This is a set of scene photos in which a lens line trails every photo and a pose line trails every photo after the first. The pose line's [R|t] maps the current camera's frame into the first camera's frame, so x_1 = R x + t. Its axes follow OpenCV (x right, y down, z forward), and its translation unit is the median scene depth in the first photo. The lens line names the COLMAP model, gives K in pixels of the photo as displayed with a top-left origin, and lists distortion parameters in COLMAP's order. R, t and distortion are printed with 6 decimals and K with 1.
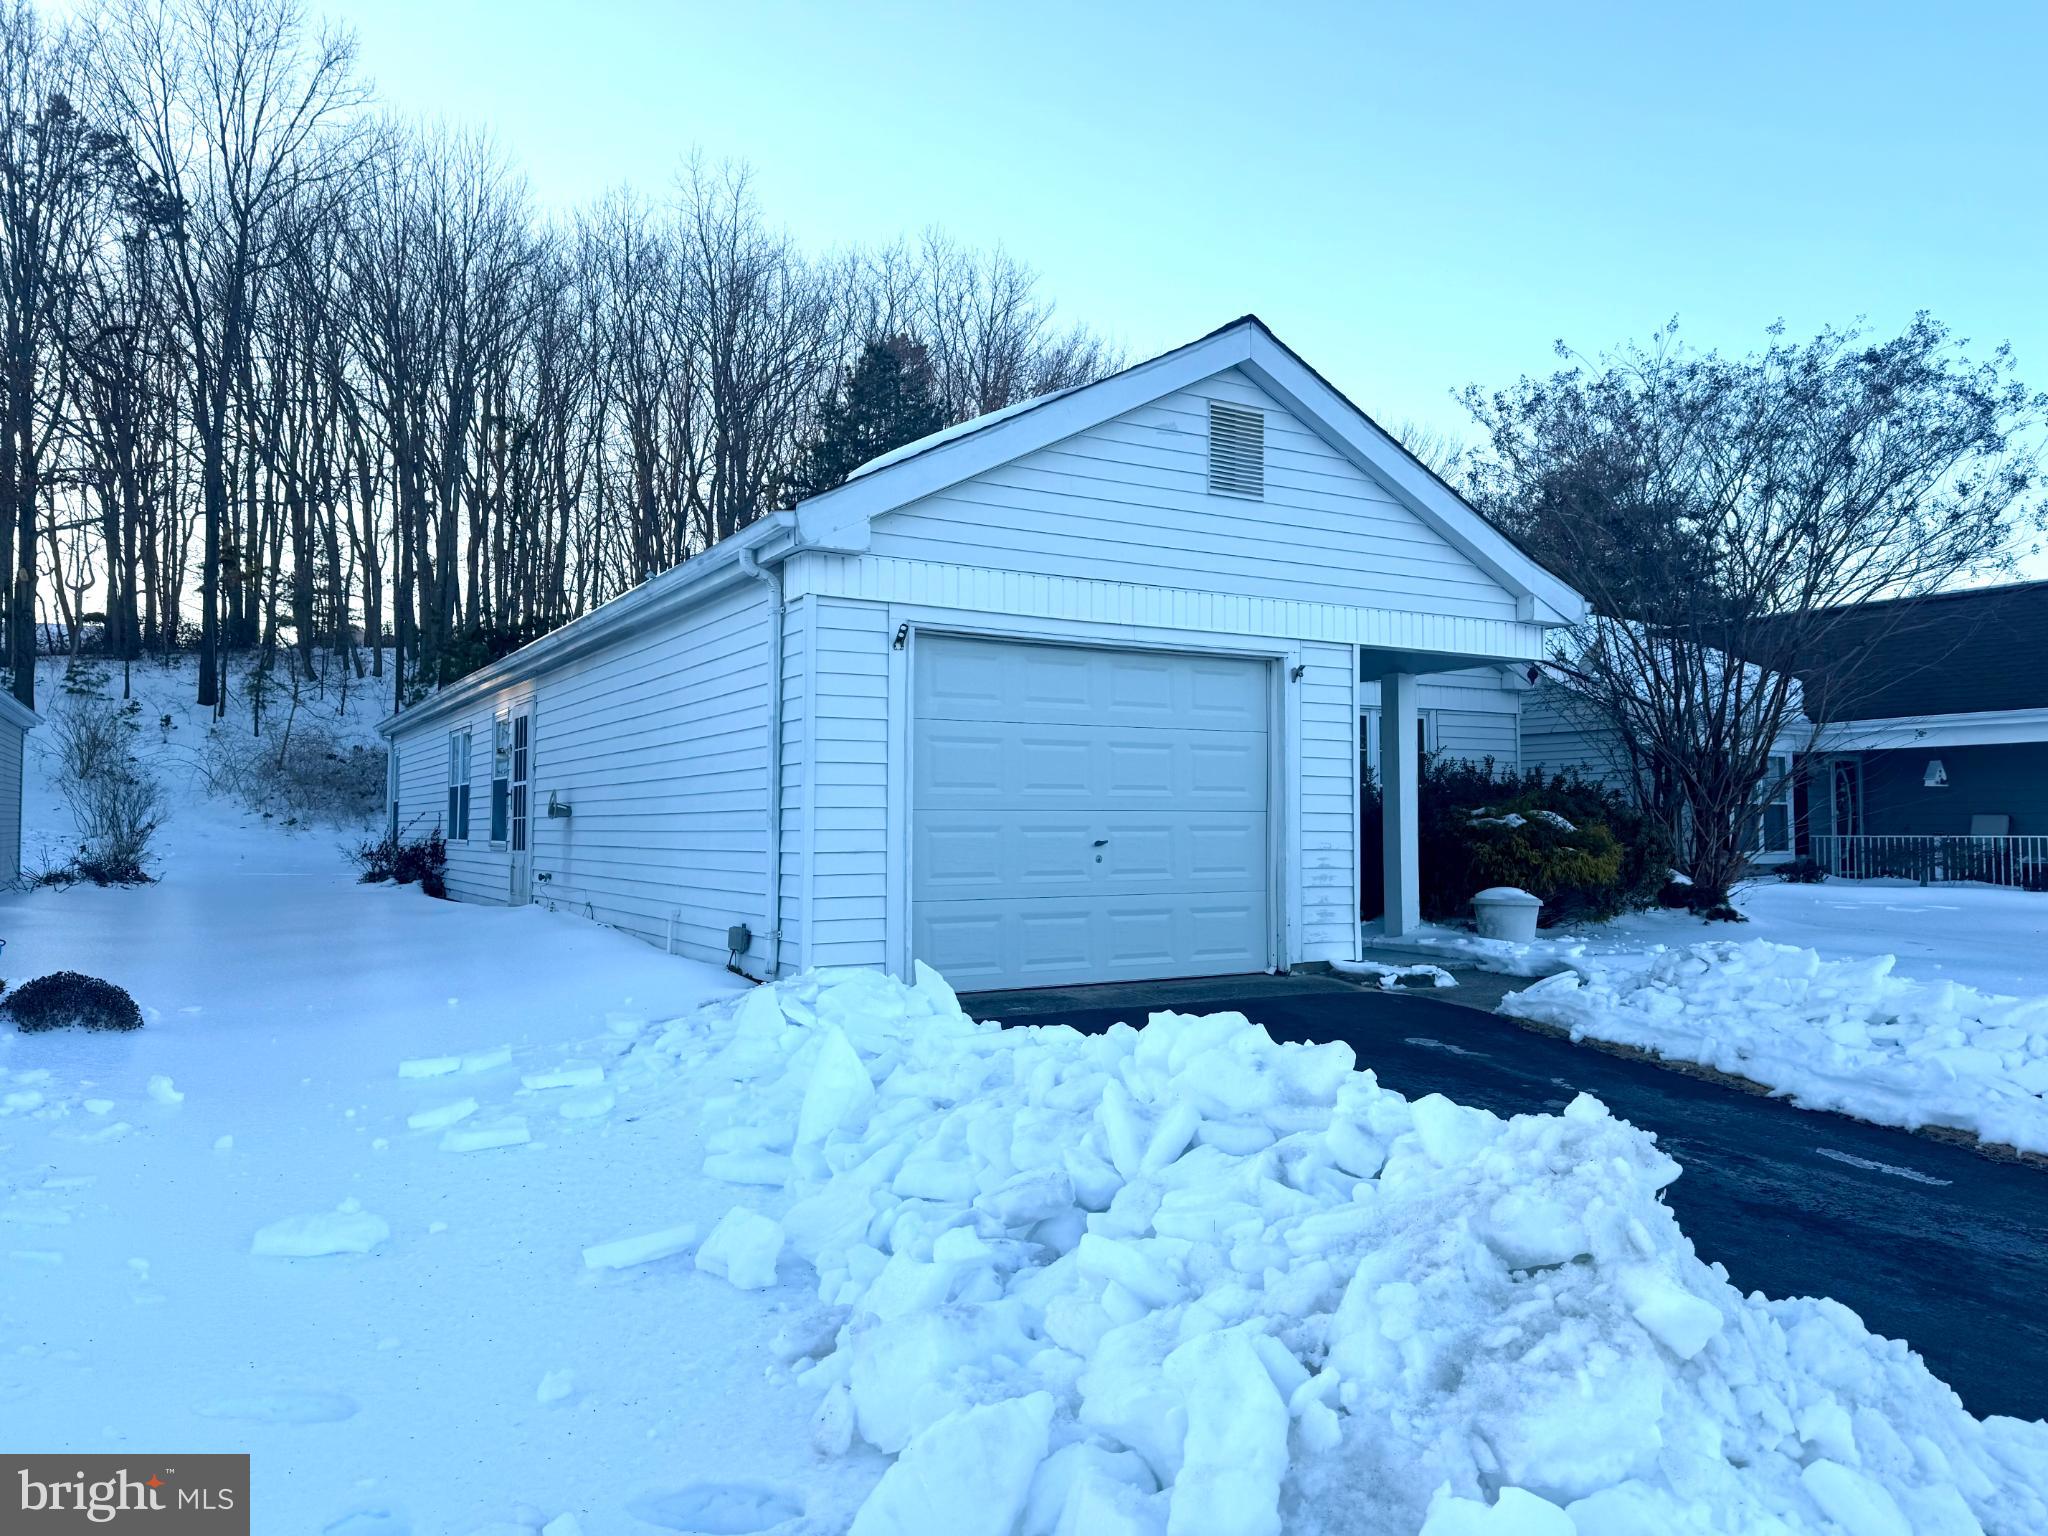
lens RADIAL K [[1435.2, 0, 762.2], [0, 1435.2, 719.9], [0, 0, 1]] dist [0.141659, -0.230616]
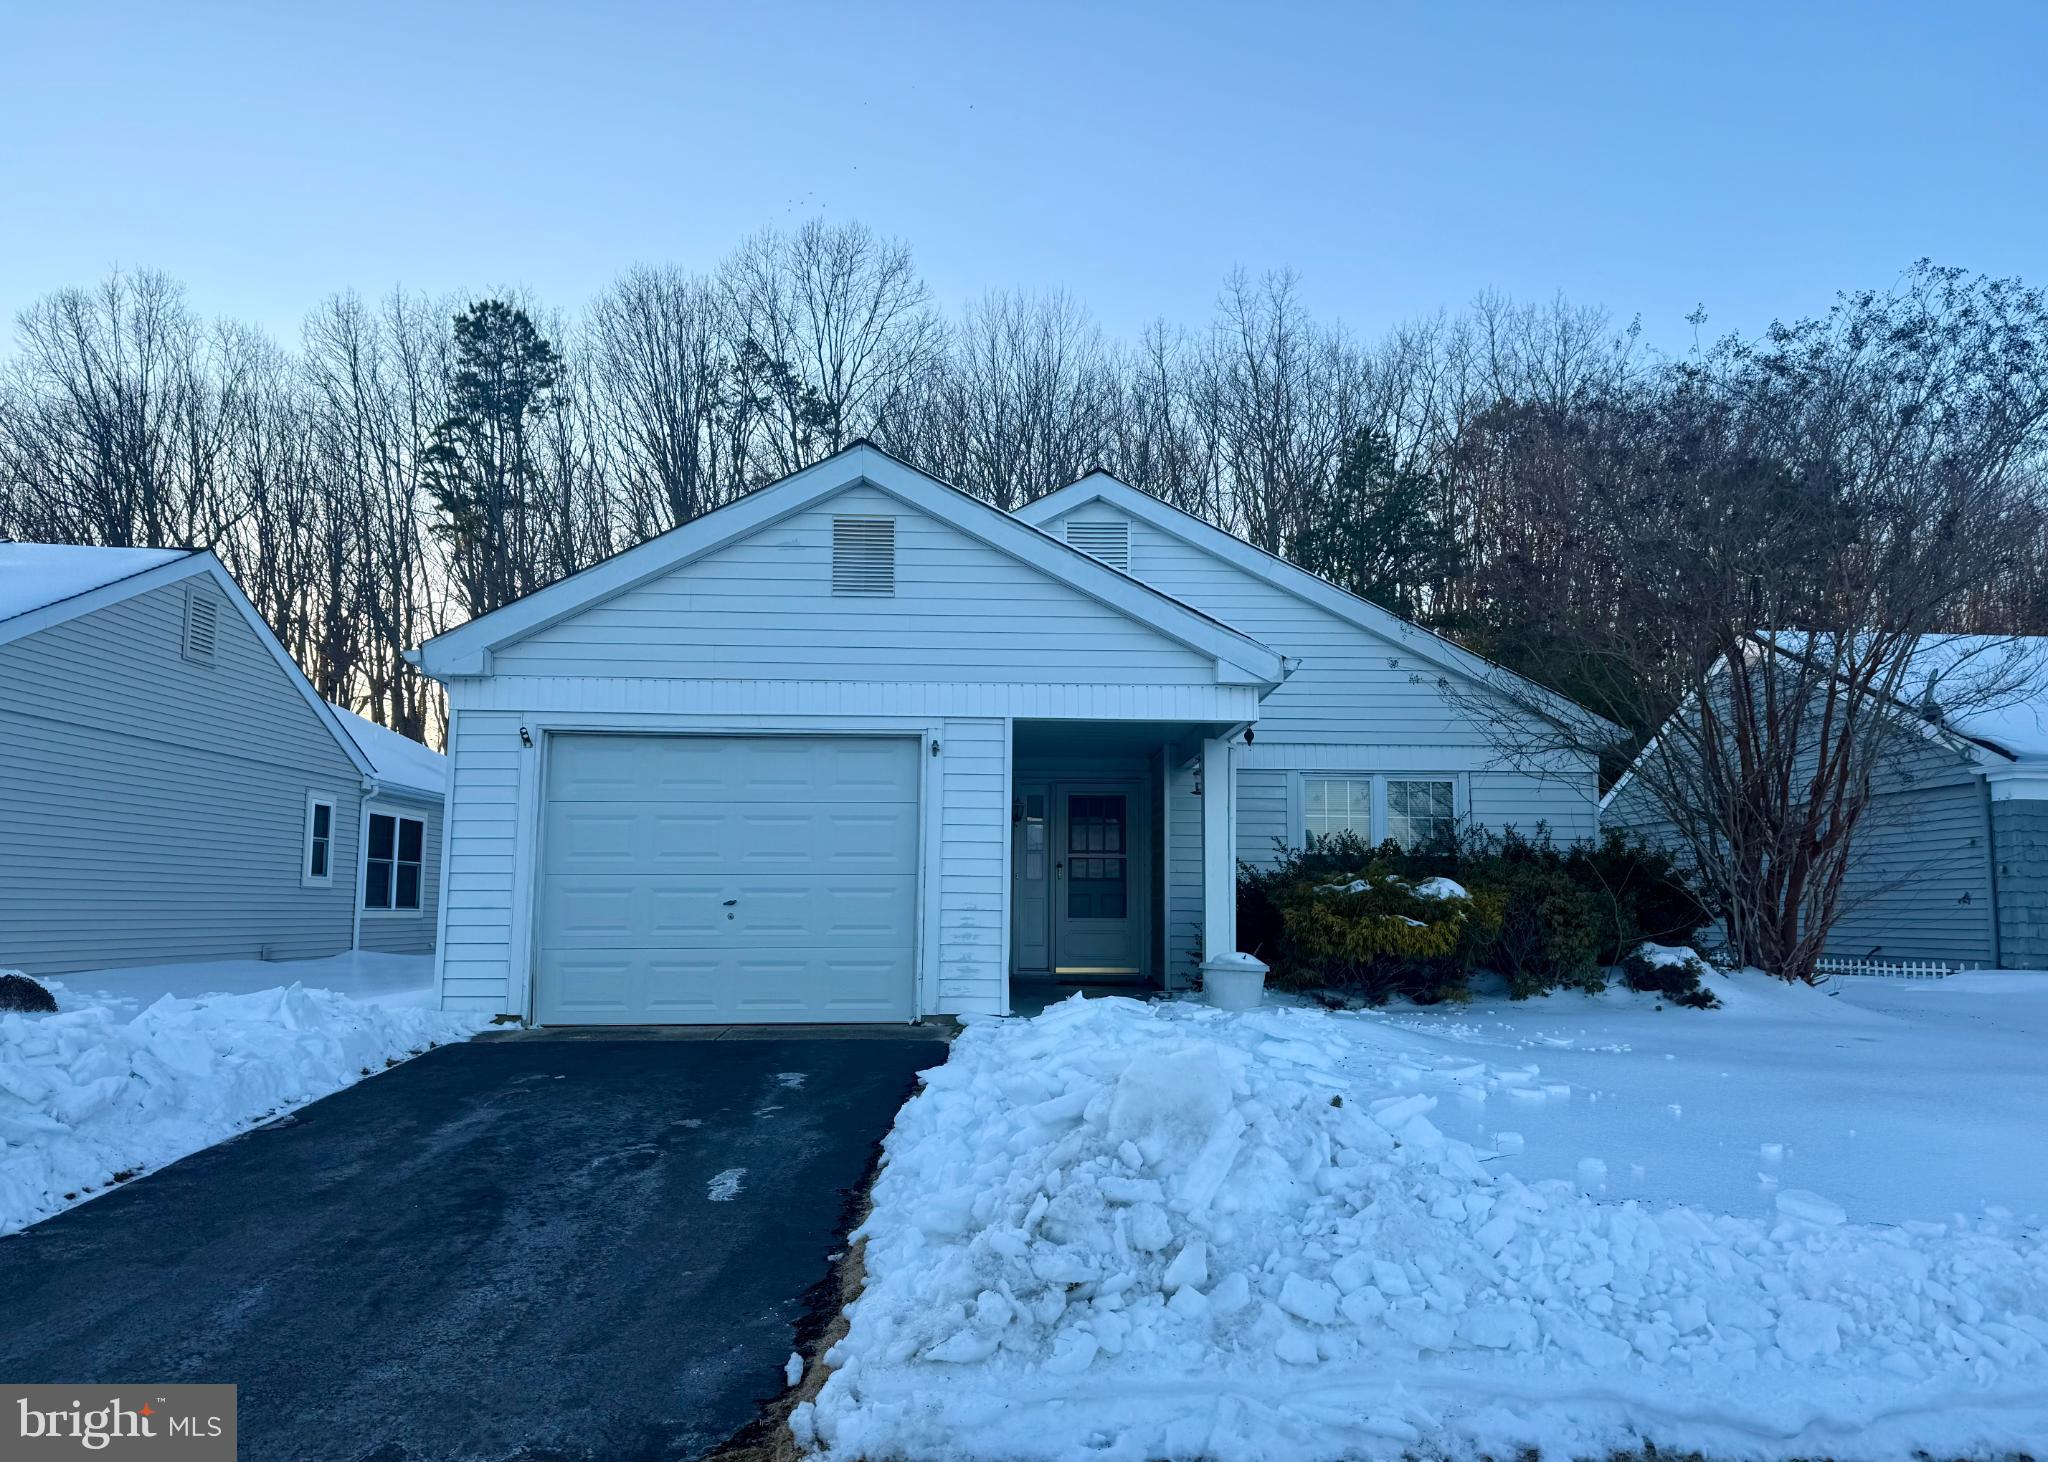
lens RADIAL K [[1467.9, 0, 1024.0], [0, 1467.9, 731.0], [0, 0, 1]] dist [0.011334, -0.002789]
pose [[0.871784, -0.060180, -0.486181, 0.962750], [0.028091, 0.996934, -0.073032, 0.037665], [0.489085, 0.050011, 0.870801, 0.070725]]
